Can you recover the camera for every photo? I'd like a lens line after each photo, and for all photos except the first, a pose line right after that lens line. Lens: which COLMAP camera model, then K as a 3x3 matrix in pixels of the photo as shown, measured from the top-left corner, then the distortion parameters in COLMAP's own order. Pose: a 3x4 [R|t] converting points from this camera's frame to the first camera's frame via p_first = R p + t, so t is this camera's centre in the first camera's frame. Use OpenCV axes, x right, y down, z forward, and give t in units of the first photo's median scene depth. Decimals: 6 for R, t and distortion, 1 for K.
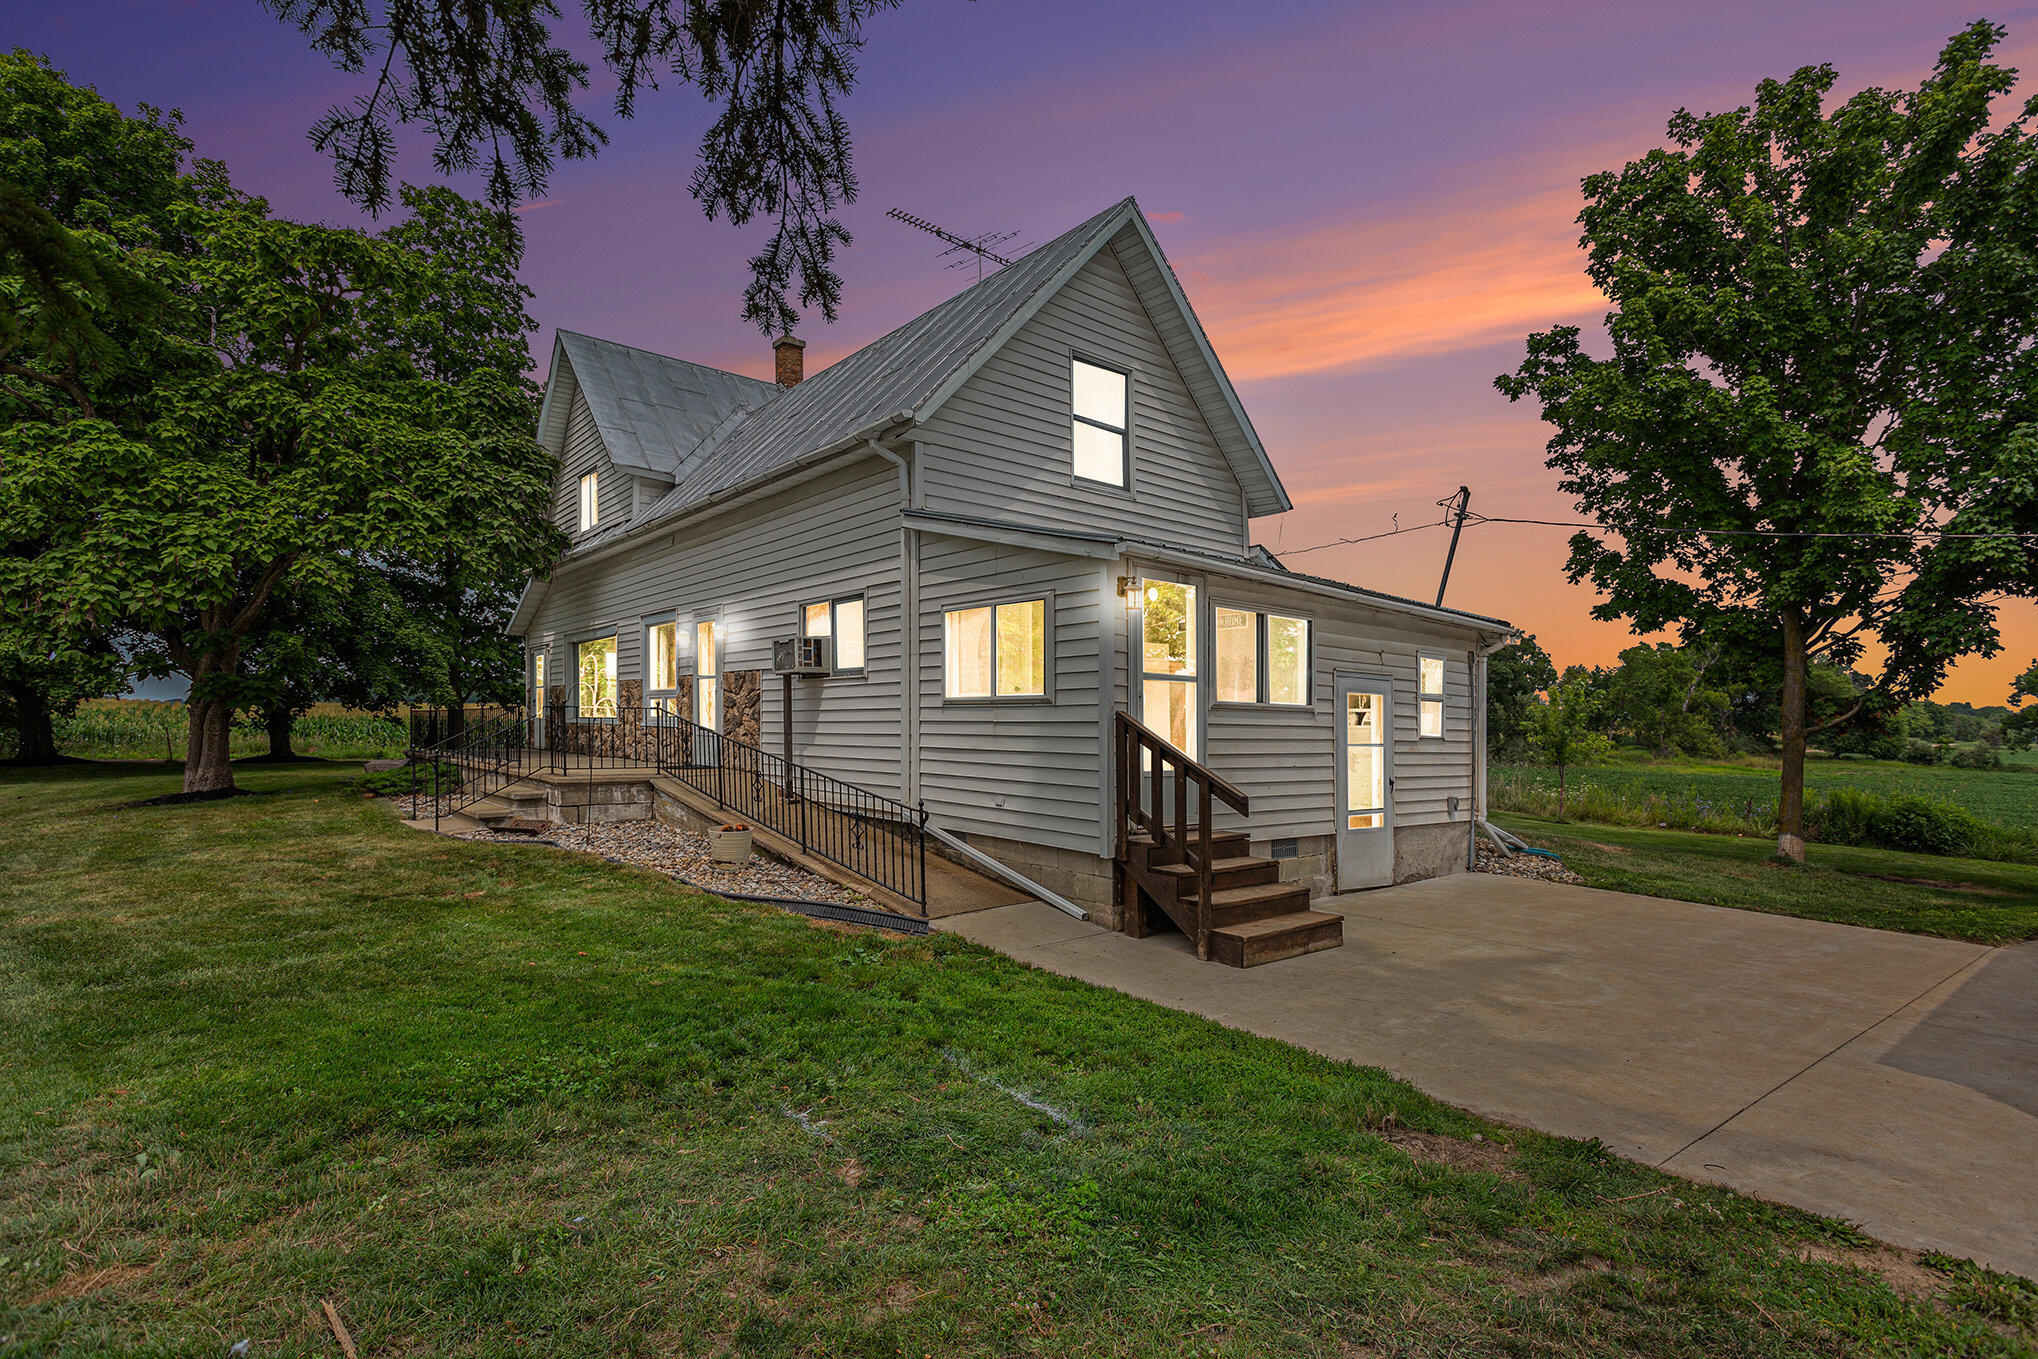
lens RADIAL K [[983.1, 0, 1006.8], [0, 983.1, 718.8], [0, 0, 1]] dist [-0.001246, 0.001540]
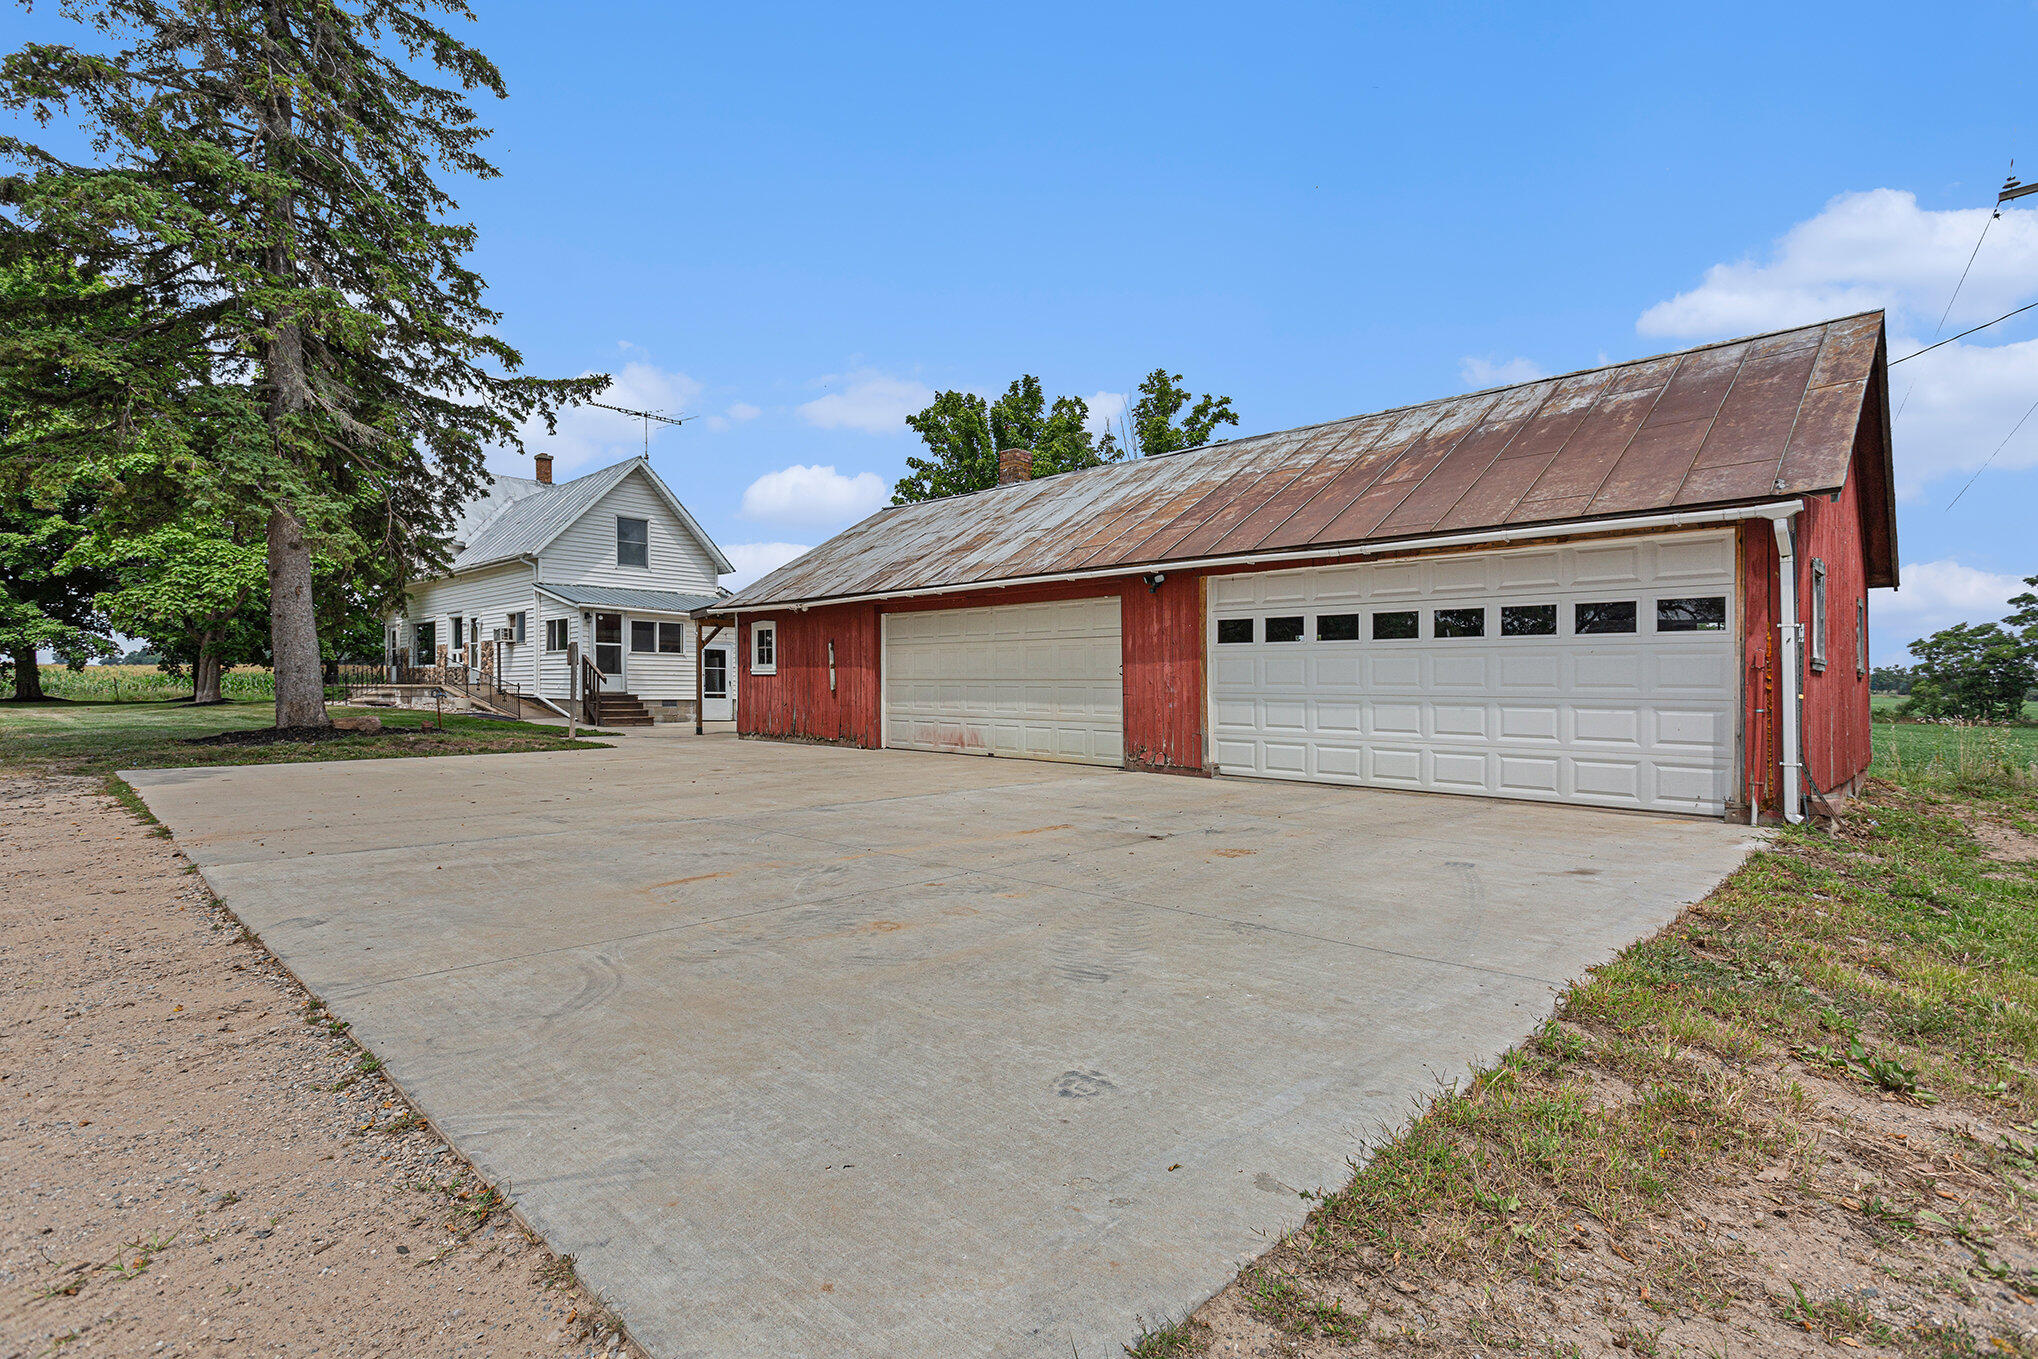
lens RADIAL K [[983.1, 0, 1018.8], [0, 983.1, 683.8], [0, 0, 1]] dist [-0.001246, 0.001540]
pose [[0.993607, -0.005476, 0.112758, 0.652293], [0.006082, 0.999969, -0.005030, 0.064144], [-0.112727, 0.005684, 0.993610, -1.308082]]
